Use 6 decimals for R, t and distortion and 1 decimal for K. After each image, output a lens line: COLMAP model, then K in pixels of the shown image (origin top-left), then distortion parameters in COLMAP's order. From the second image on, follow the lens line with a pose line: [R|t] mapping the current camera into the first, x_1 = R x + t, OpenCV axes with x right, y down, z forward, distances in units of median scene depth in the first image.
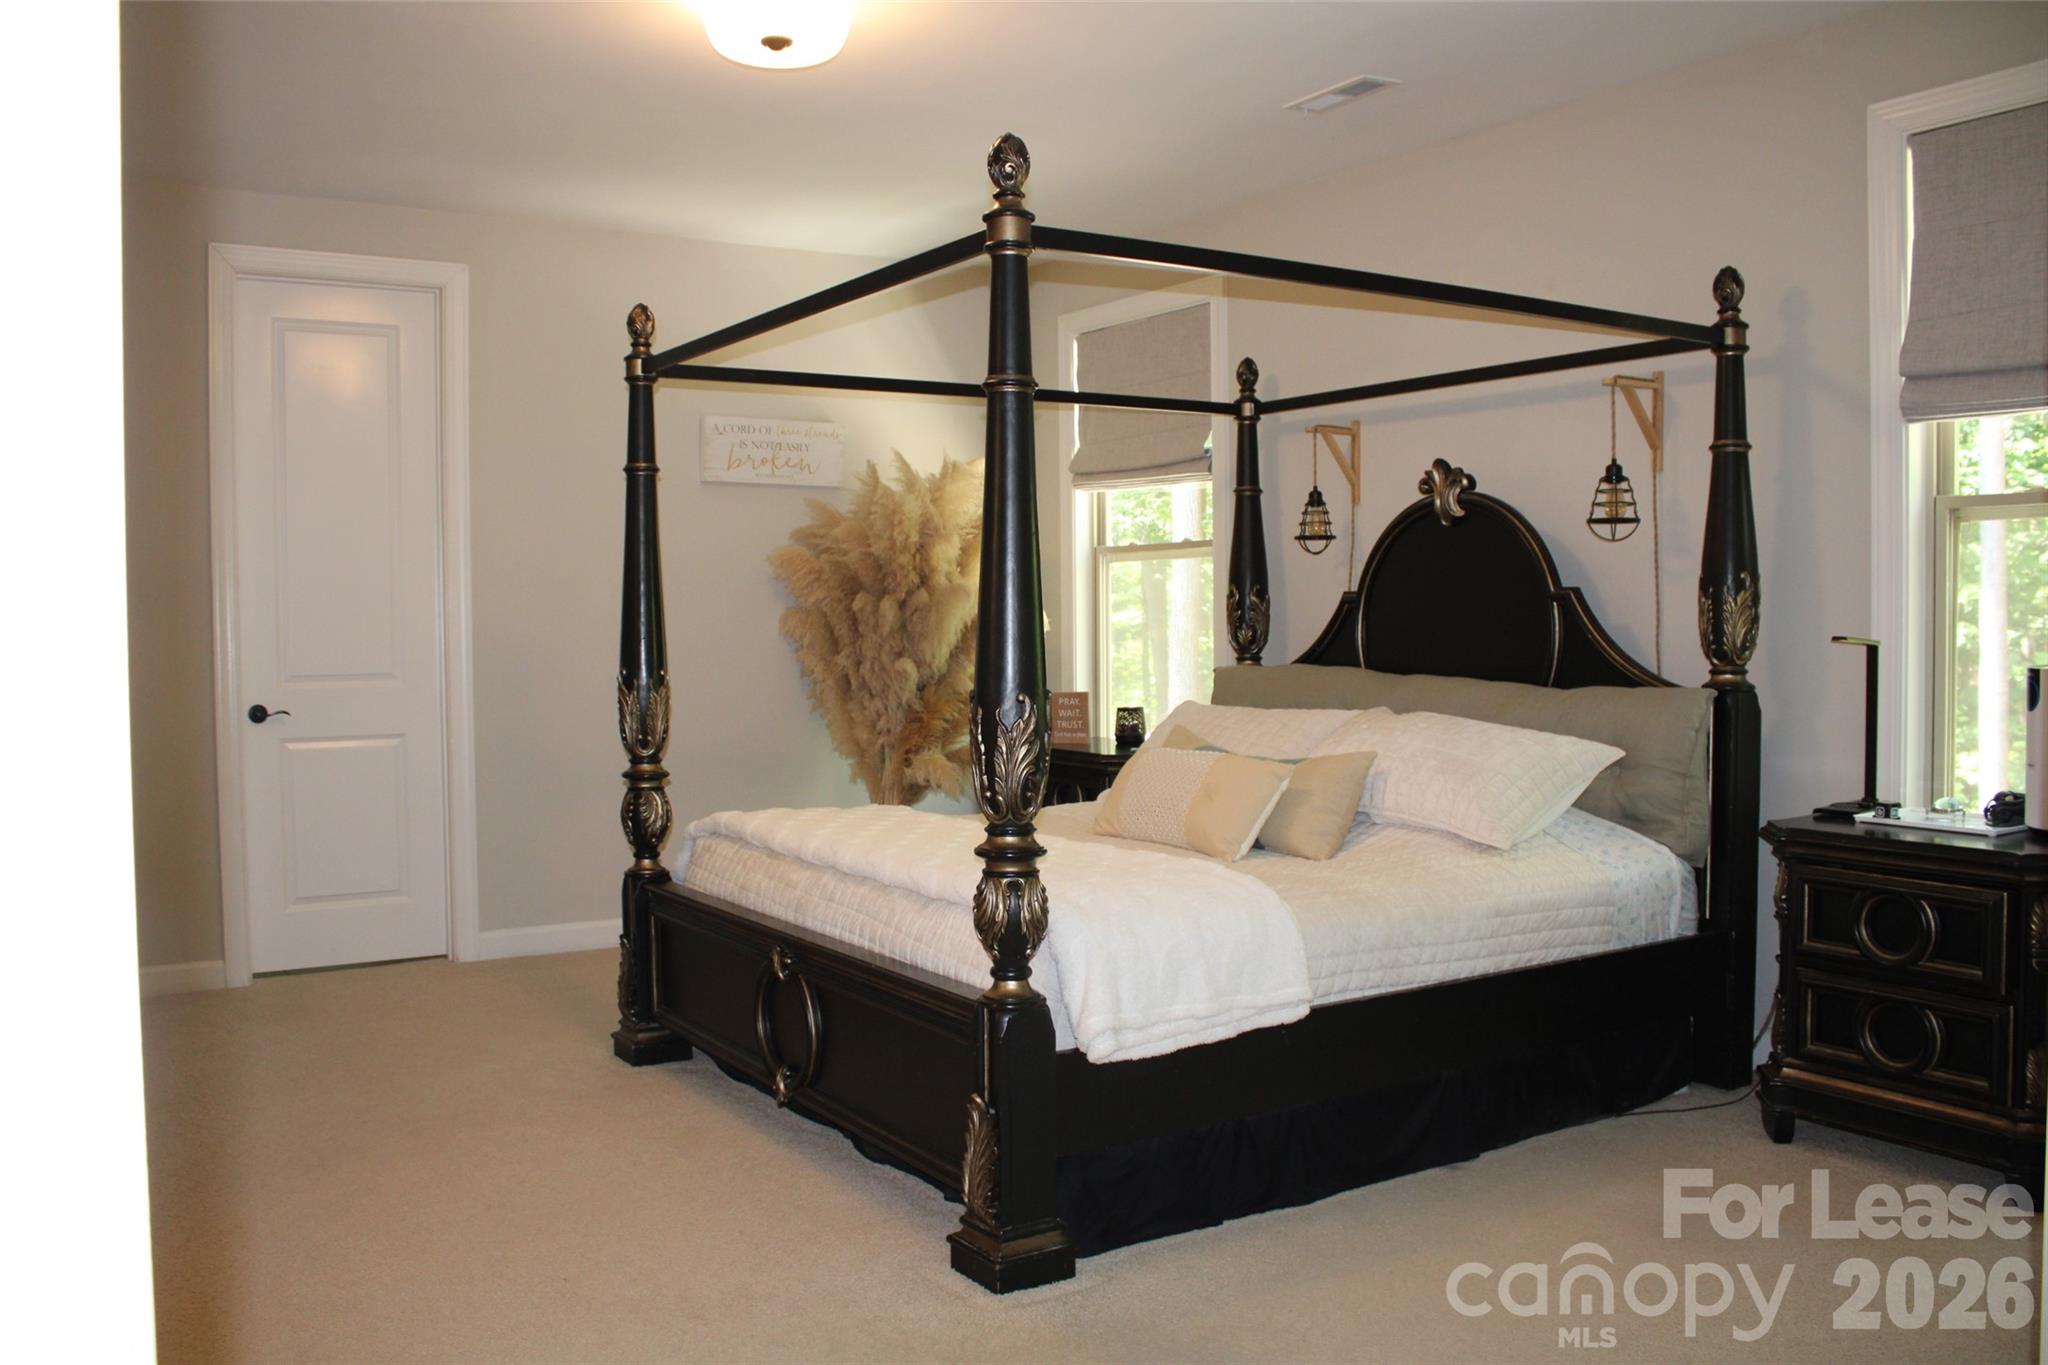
lens RADIAL K [[1718.2, 0, 1024.0], [0, 1718.2, 682.5], [0, 0, 1]] dist [-0.168197, 0.157455]
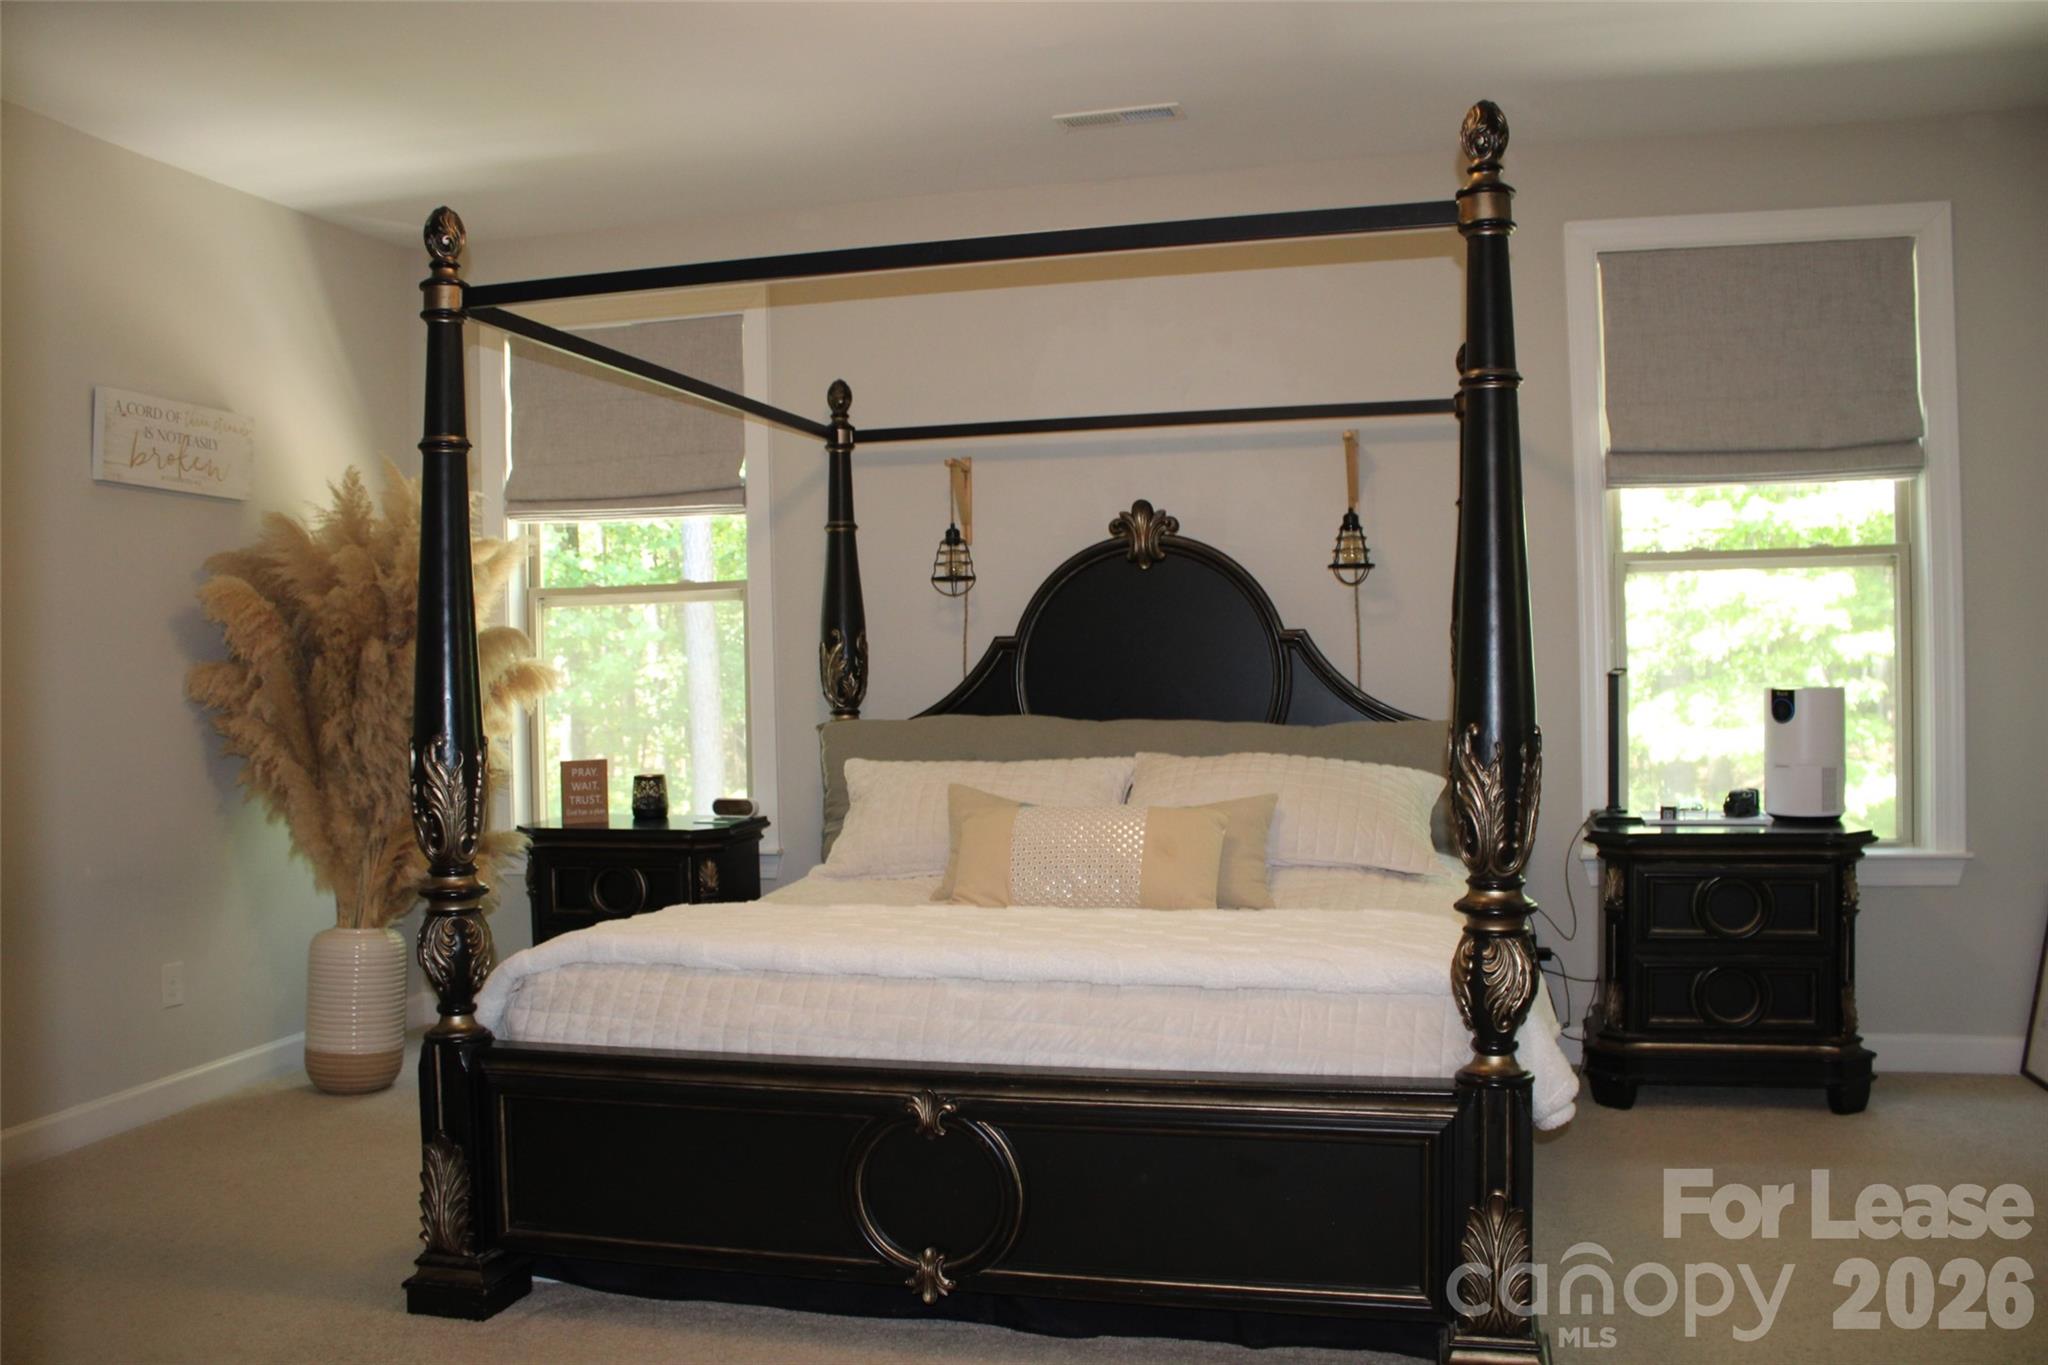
lens RADIAL K [[1734.4, 0, 1022.2], [0, 1734.4, 632.3], [0, 0, 1]] dist [-0.091555, 0.003720]
pose [[0.741788, 0.005721, 0.670610, -0.426271], [0.043501, 0.997447, -0.056628, 0.000114], [-0.669222, 0.071178, 0.739646, 0.272072]]
